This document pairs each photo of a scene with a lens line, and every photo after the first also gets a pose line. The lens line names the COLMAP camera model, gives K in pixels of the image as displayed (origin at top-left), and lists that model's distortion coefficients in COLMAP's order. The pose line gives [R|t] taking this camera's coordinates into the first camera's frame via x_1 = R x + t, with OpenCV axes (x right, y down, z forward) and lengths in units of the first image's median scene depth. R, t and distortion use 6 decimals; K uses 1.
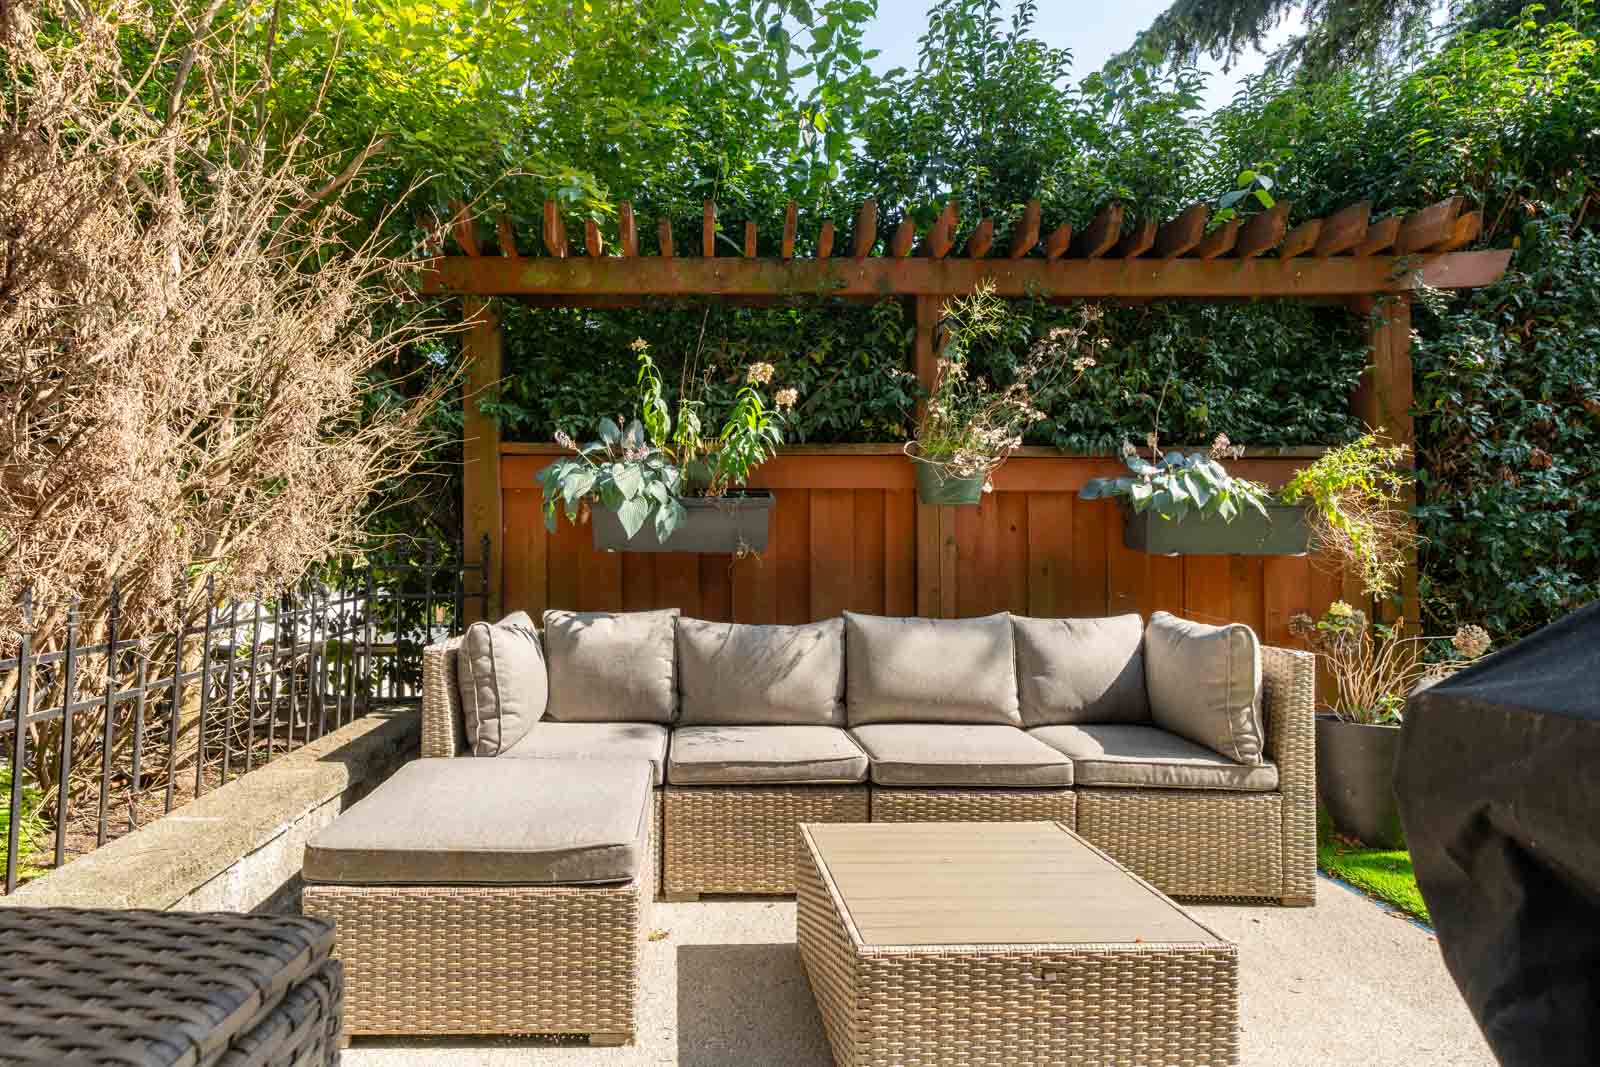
lens RADIAL K [[789.2, 0, 785.7], [0, 789.2, 544.3], [0, 0, 1]] dist [-0.003895, -0.000238]
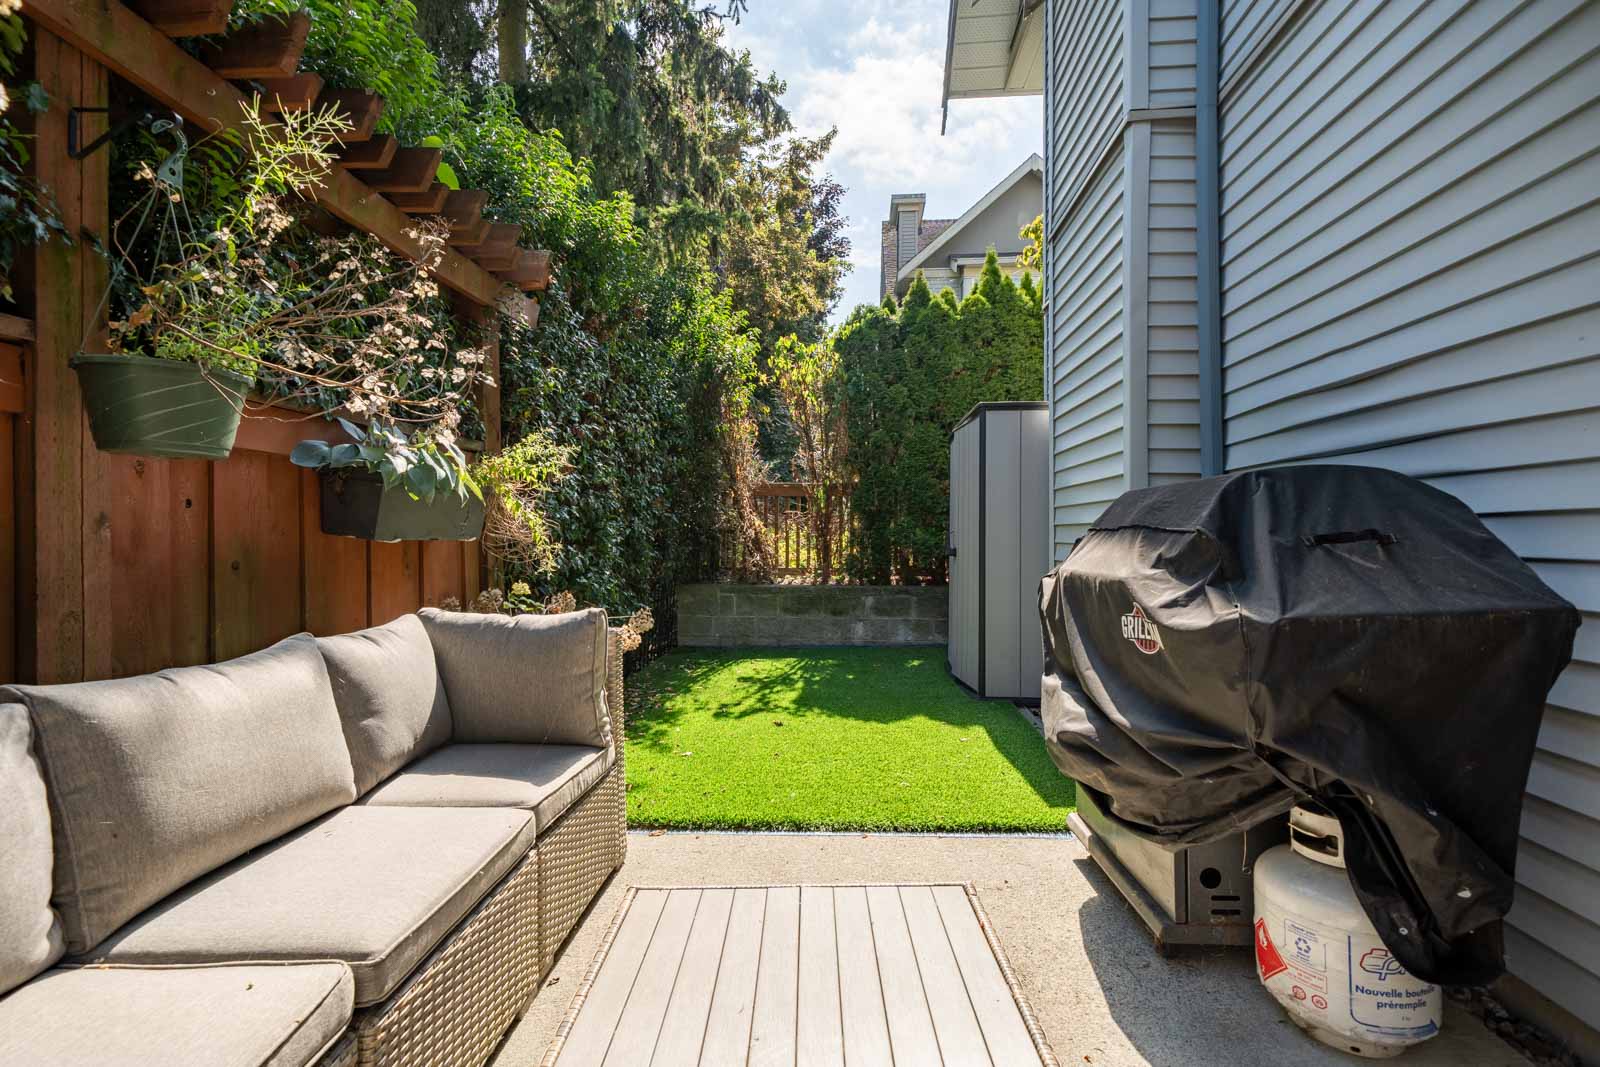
lens RADIAL K [[699.3, 0, 795.7], [0, 699.3, 529.8], [0, 0, 1]] dist [0.000044, 0.000246]
pose [[0.156463, 0.002961, 0.987679, -0.226462], [-0.000372, 0.999996, -0.002939, 0.004087], [-0.987684, 0.000092, 0.156463, 0.543892]]
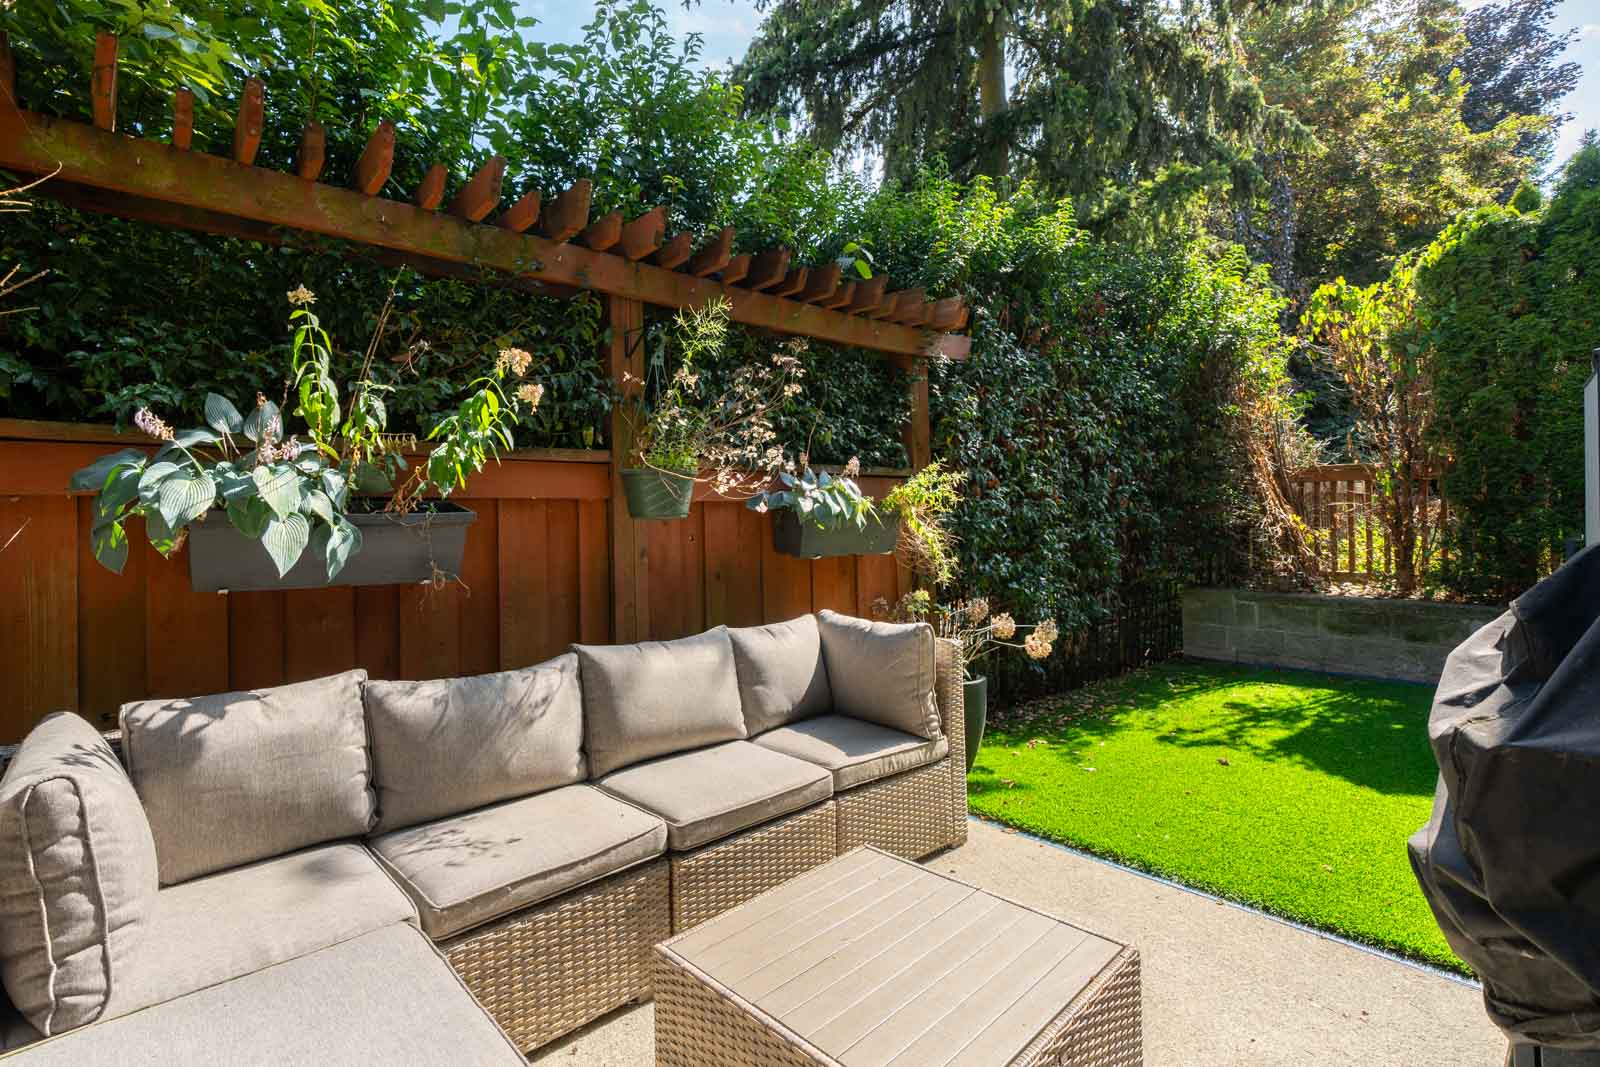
lens RADIAL K [[695.2, 0, 771.0], [0, 695.2, 519.1], [0, 0, 1]] dist [0.000370, -0.000291]
pose [[0.802662, -0.006590, 0.596398, -0.210955], [0.011457, 0.999925, -0.004370, -0.048215], [-0.596324, 0.010340, 0.802677, 0.257881]]
